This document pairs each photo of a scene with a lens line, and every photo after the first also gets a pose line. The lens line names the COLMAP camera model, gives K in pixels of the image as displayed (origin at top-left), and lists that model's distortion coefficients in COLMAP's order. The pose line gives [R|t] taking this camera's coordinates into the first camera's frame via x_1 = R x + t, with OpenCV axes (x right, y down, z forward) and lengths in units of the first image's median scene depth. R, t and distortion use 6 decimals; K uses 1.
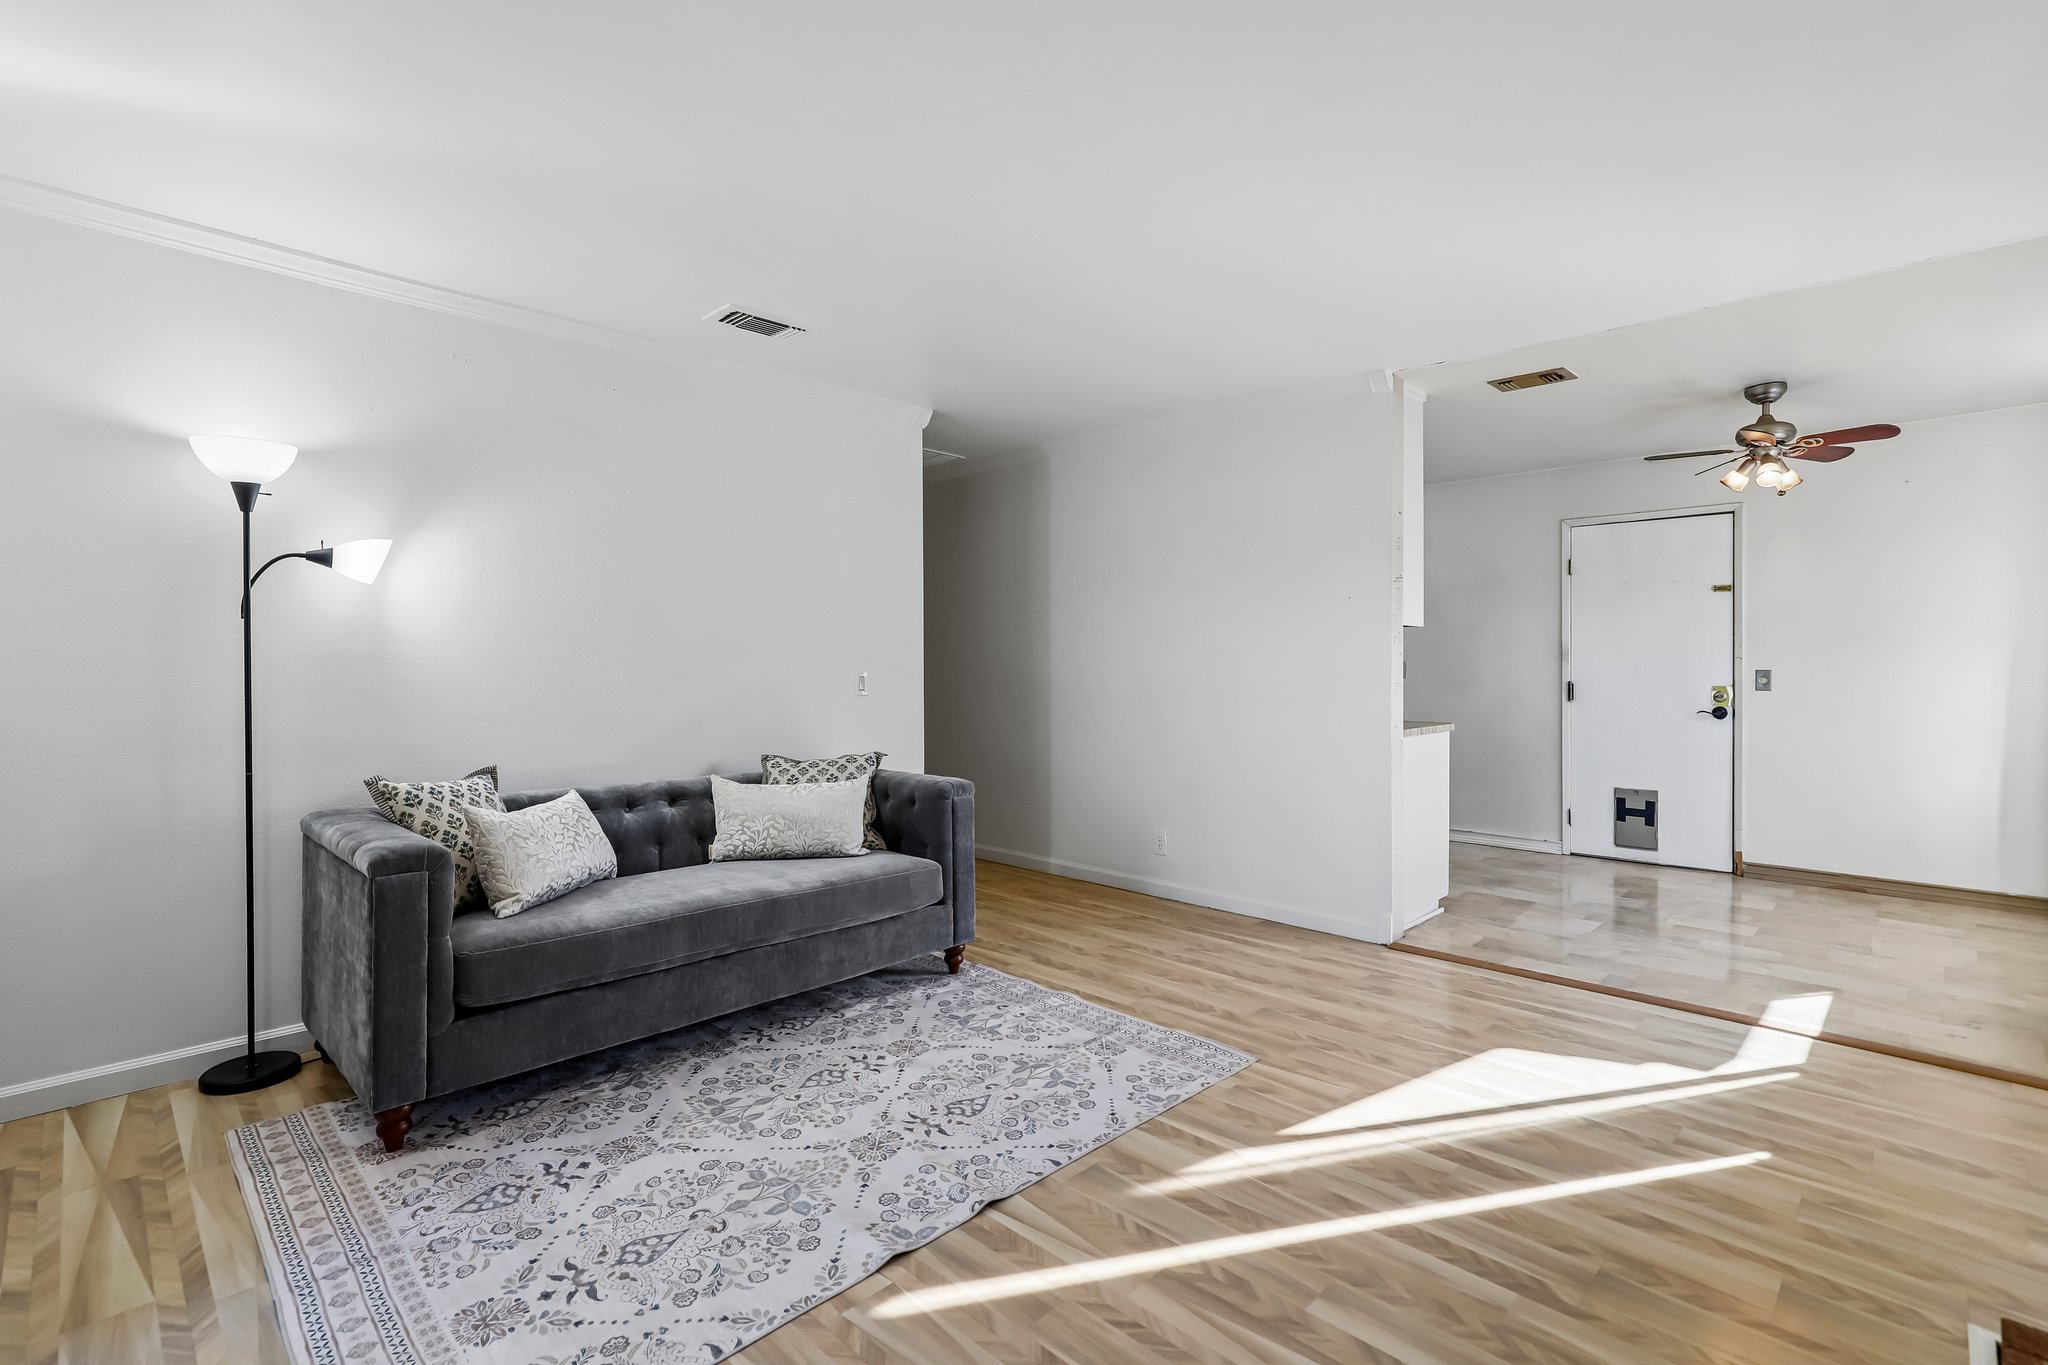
lens RADIAL K [[941.1, 0, 1016.1], [0, 941.1, 678.9], [0, 0, 1]] dist [-0.009530, 0.002647]
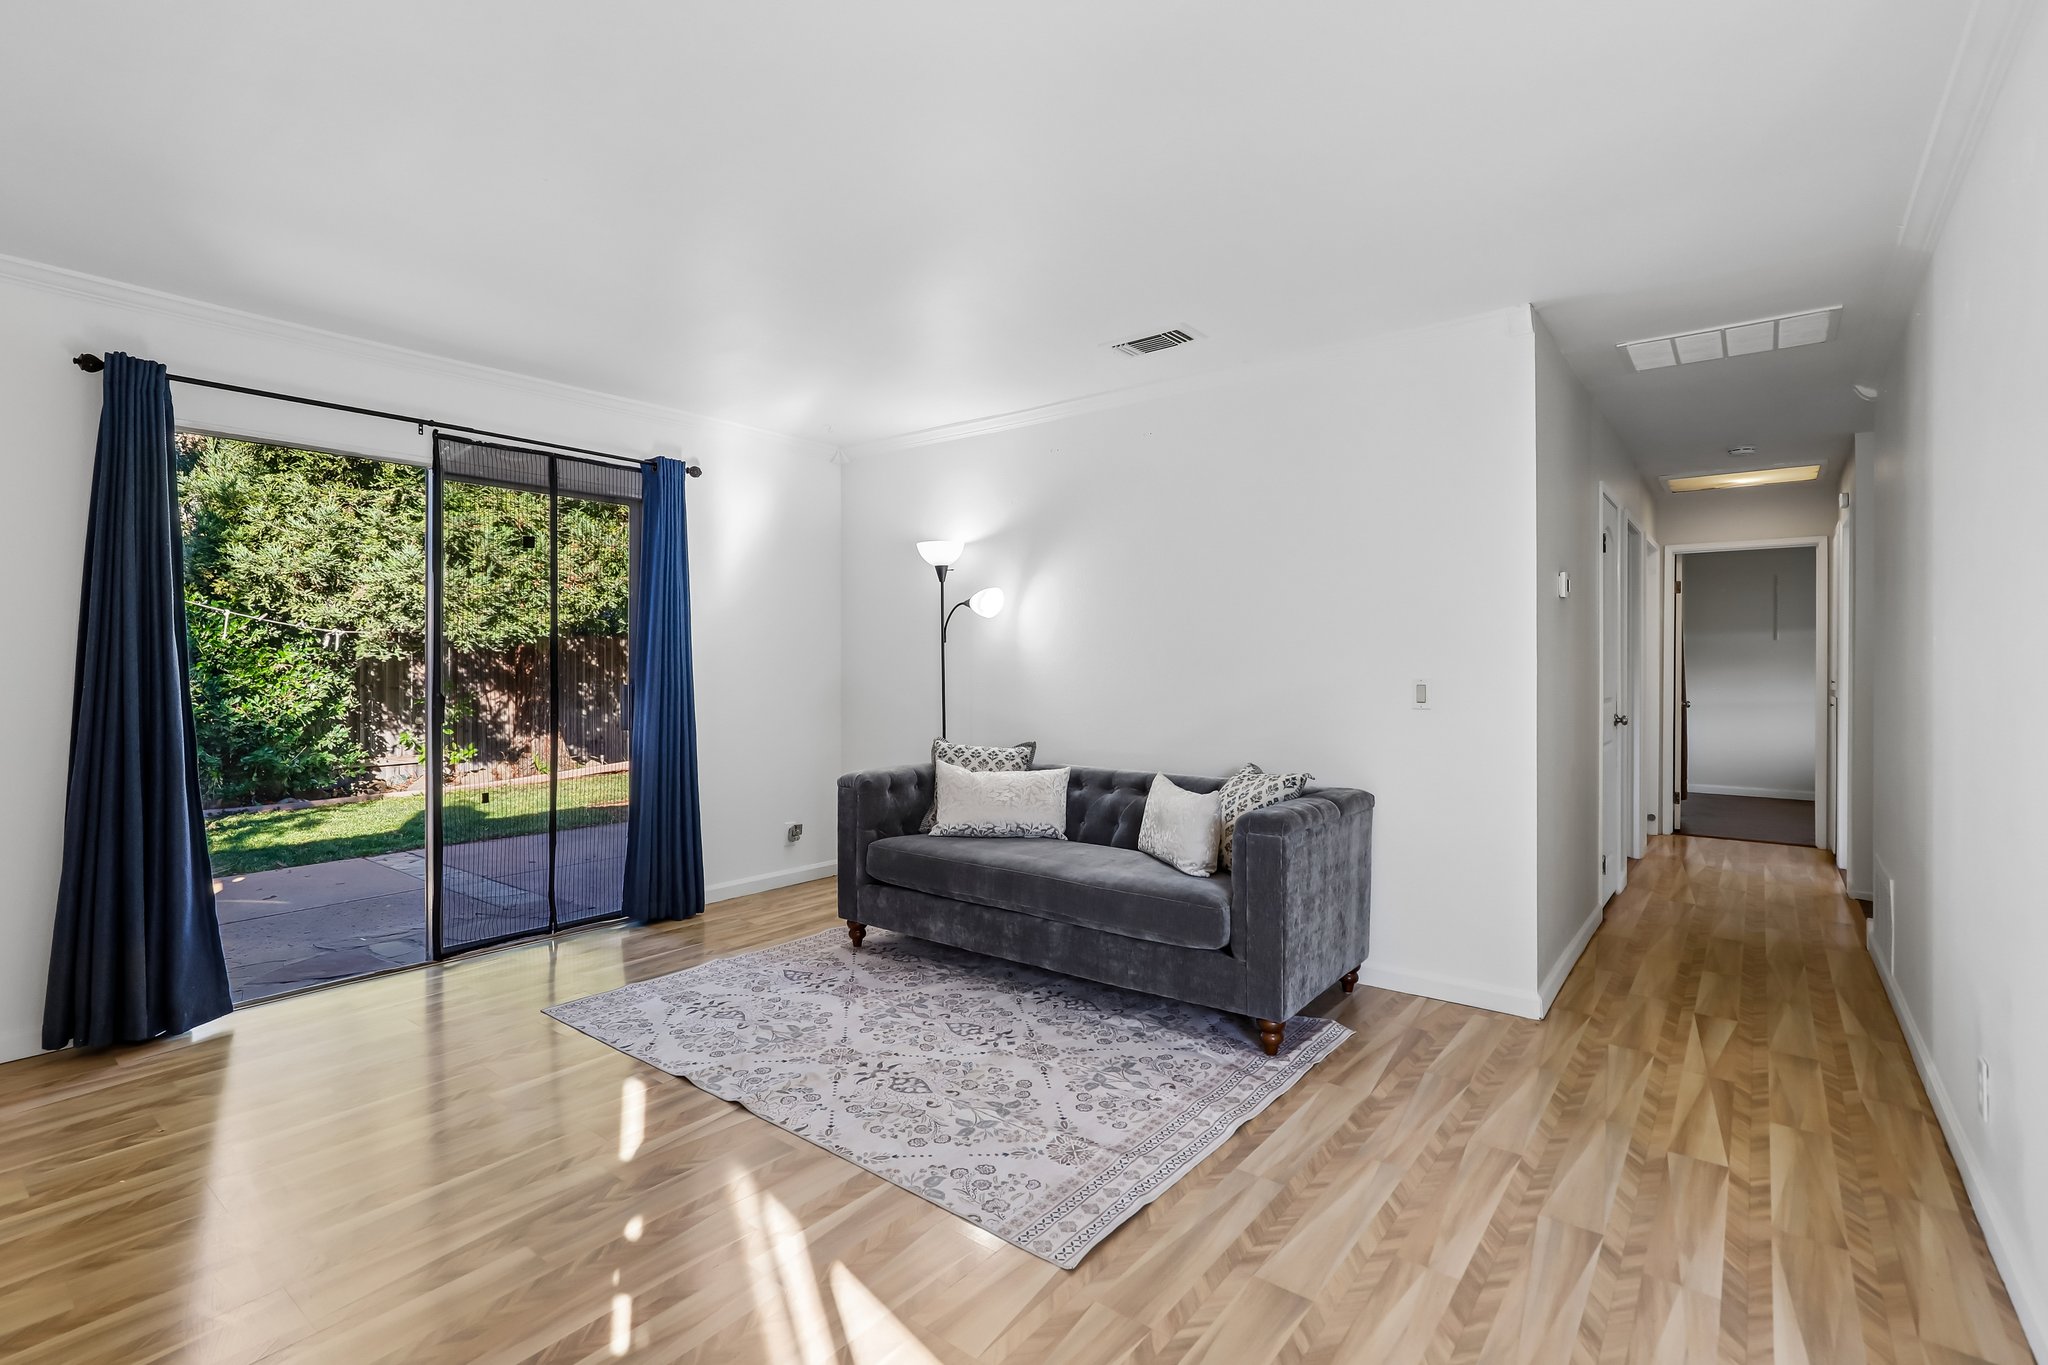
lens RADIAL K [[941.1, 0, 1016.3], [0, 941.1, 670.7], [0, 0, 1]] dist [-0.009530, 0.002647]
pose [[0.117234, 0.000303, -0.993104, 0.913350], [-0.020435, 0.999789, -0.002107, -0.009746], [0.992894, 0.020541, 0.117216, 0.891090]]
